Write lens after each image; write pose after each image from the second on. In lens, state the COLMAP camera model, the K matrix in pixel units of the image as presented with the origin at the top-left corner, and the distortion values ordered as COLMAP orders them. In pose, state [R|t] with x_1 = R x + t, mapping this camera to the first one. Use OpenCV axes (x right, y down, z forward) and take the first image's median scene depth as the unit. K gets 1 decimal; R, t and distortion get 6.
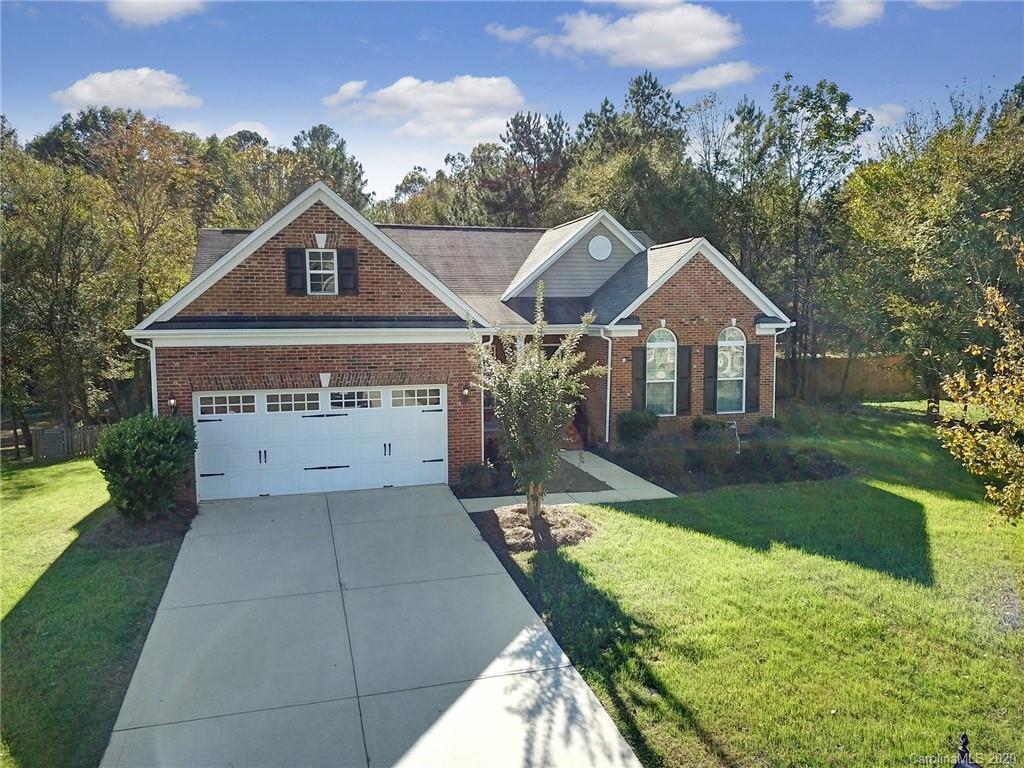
lens RADIAL K [[789.1, 0, 514.8], [0, 789.1, 404.0], [0, 0, 1]] dist [-0.003665, 0.009743]
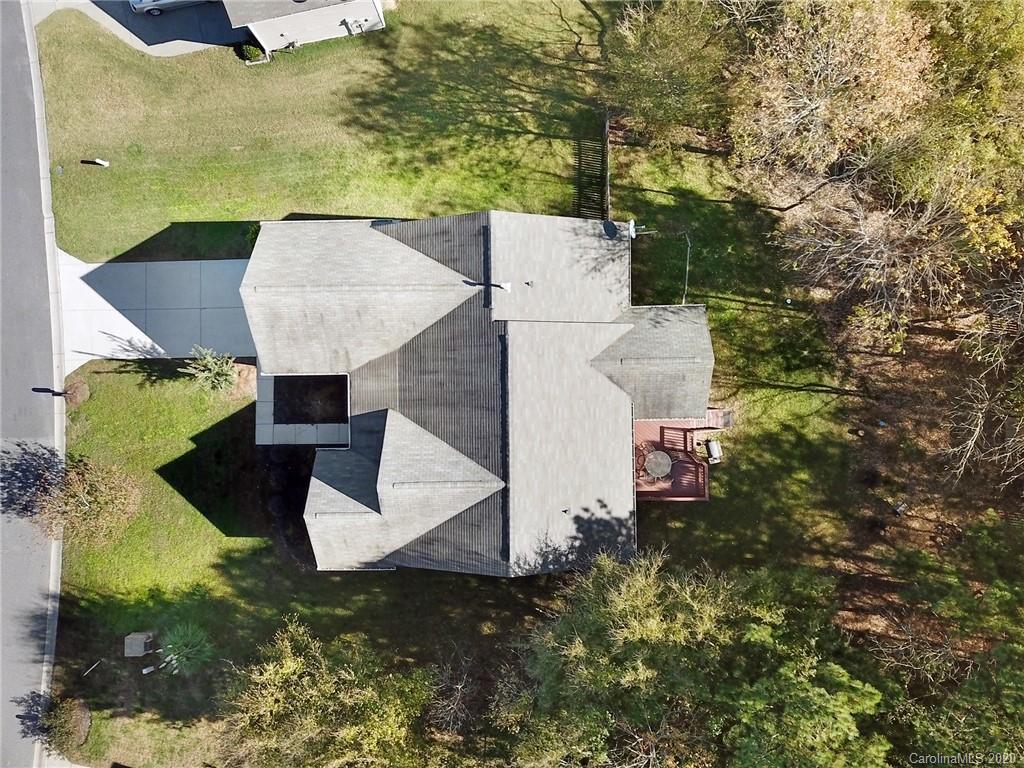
lens RADIAL K [[780.7, 0, 512.0], [0, 780.7, 384.0], [0, 0, 1]] dist [0.007958, -0.000433]
pose [[-0.264109, 0.964307, -0.018923, -0.140376], [-0.090829, -0.005335, 0.995852, -2.478597], [0.960207, 0.264732, 0.088996, 1.562275]]
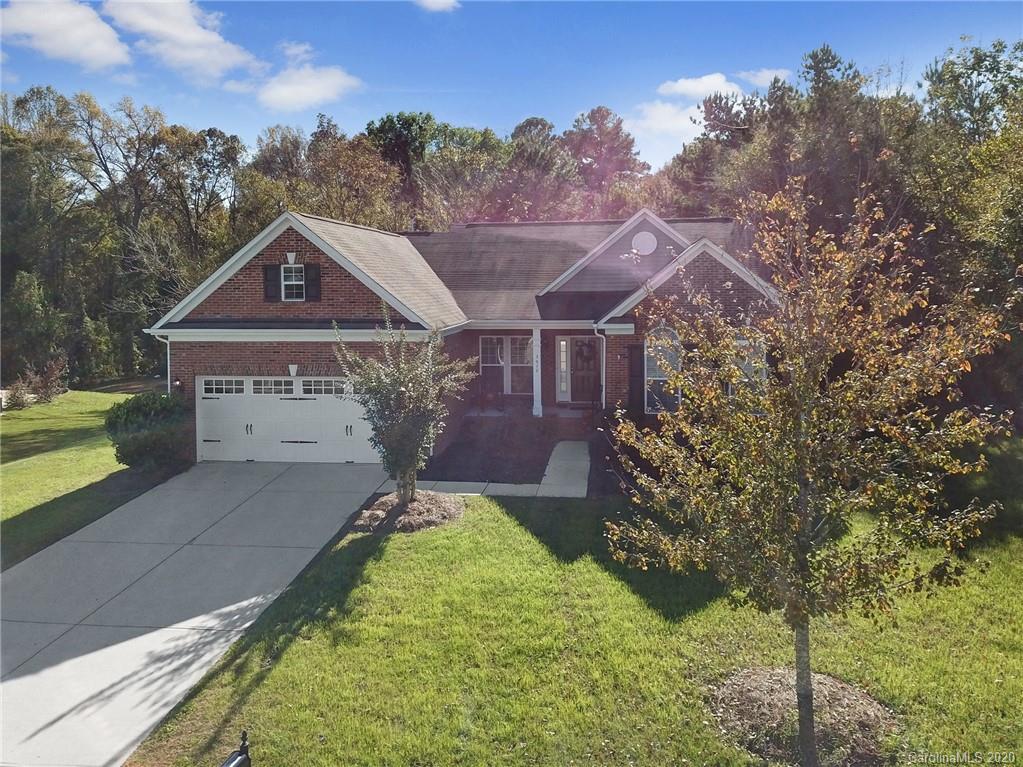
lens RADIAL K [[787.0, 0, 518.9], [0, 787.0, 352.4], [0, 0, 1]] dist [0.058081, -0.068711]
pose [[0.924296, 0.039111, -0.379668, 0.534673], [-0.053237, 0.998223, -0.026775, -0.043415], [0.377947, 0.044961, 0.924735, 0.026604]]
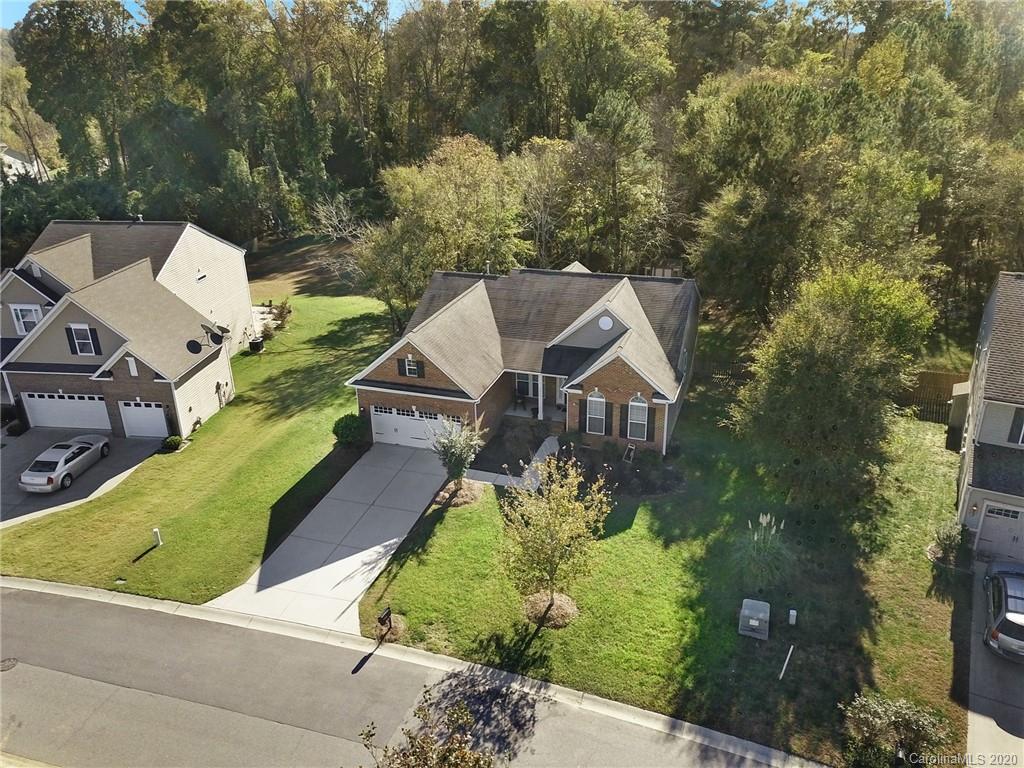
lens RADIAL K [[773.6, 0, 512.0], [0, 773.6, 384.0], [0, 0, 1]] dist [-0.000287, -0.000625]
pose [[0.822005, 0.214480, -0.527548, 1.300050], [-0.048240, 0.949262, 0.310766, -0.888407], [0.567434, -0.230002, 0.790644, -0.738114]]
